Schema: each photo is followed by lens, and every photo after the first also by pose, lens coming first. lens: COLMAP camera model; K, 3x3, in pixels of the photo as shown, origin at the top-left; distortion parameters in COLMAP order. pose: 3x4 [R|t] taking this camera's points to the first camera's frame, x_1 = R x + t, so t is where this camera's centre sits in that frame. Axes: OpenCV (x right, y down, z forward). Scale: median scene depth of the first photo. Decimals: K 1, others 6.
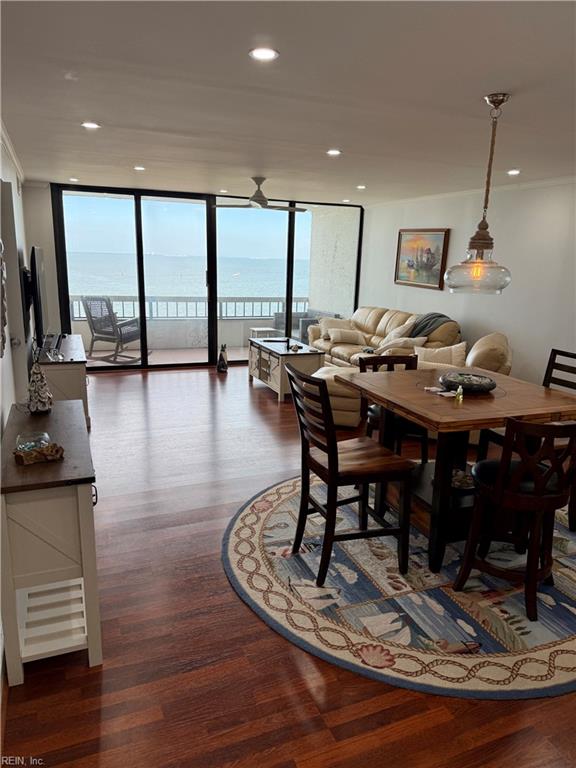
lens RADIAL K [[535.9, 0, 288.0], [0, 535.9, 384.0], [0, 0, 1]] dist [0.123554, -0.164658]
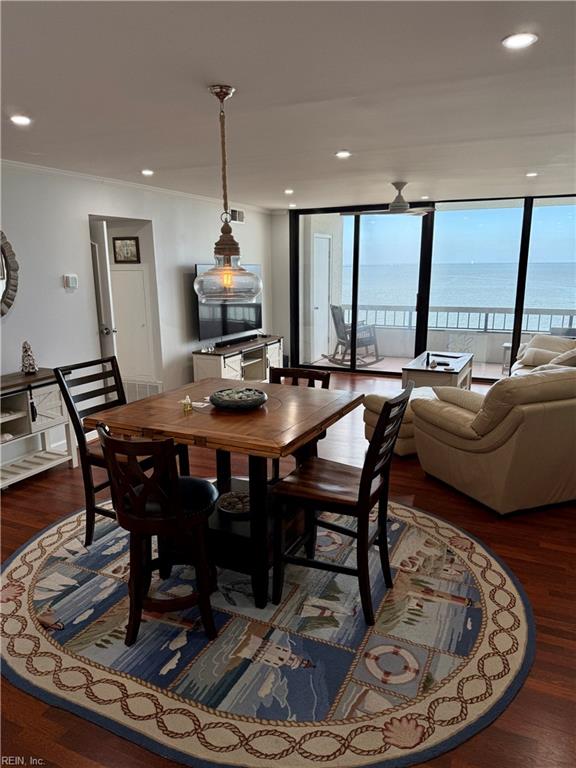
lens RADIAL K [[535.9, 0, 288.0], [0, 535.9, 384.0], [0, 0, 1]] dist [0.123554, -0.164658]
pose [[0.679038, 0.131707, -0.722192, 1.008675], [-0.146019, 0.988349, 0.042952, -0.075815], [0.719435, 0.076288, 0.690358, 0.409524]]
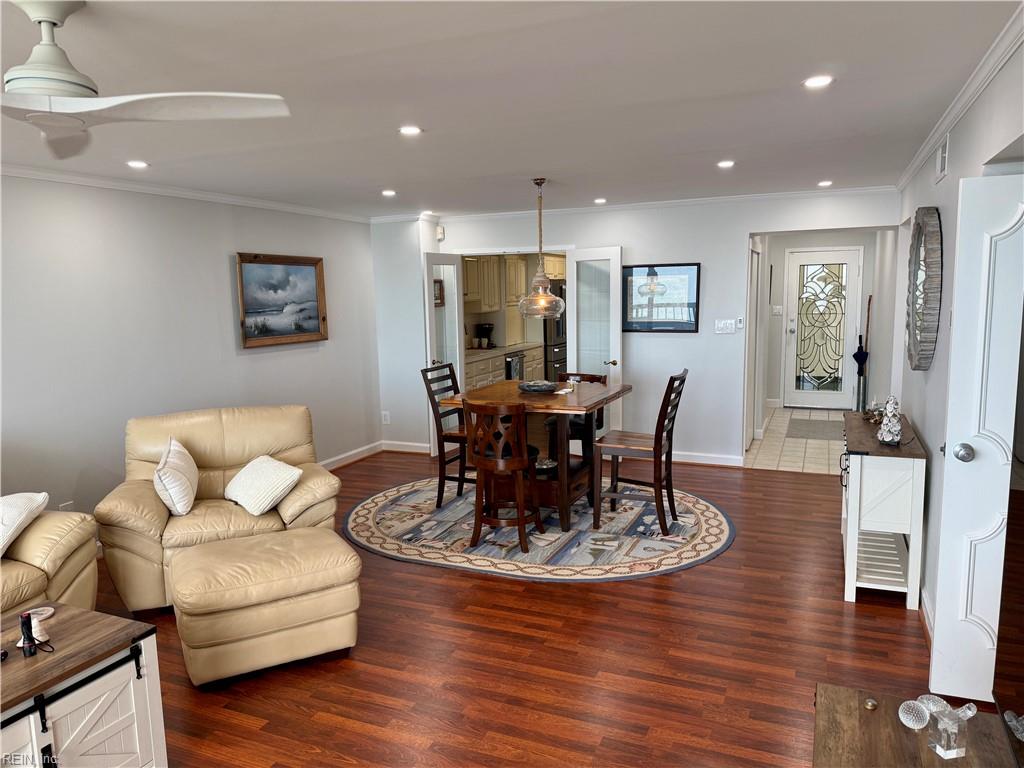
lens RADIAL K [[714.5, 0, 512.0], [0, 714.5, 384.0], [0, 0, 1]] dist [0.123554, -0.164658]
pose [[-0.694958, -0.106114, 0.711178, -0.807754], [0.173198, 0.935227, 0.308792, -0.523082], [-0.697880, 0.337772, -0.631565, 2.039964]]
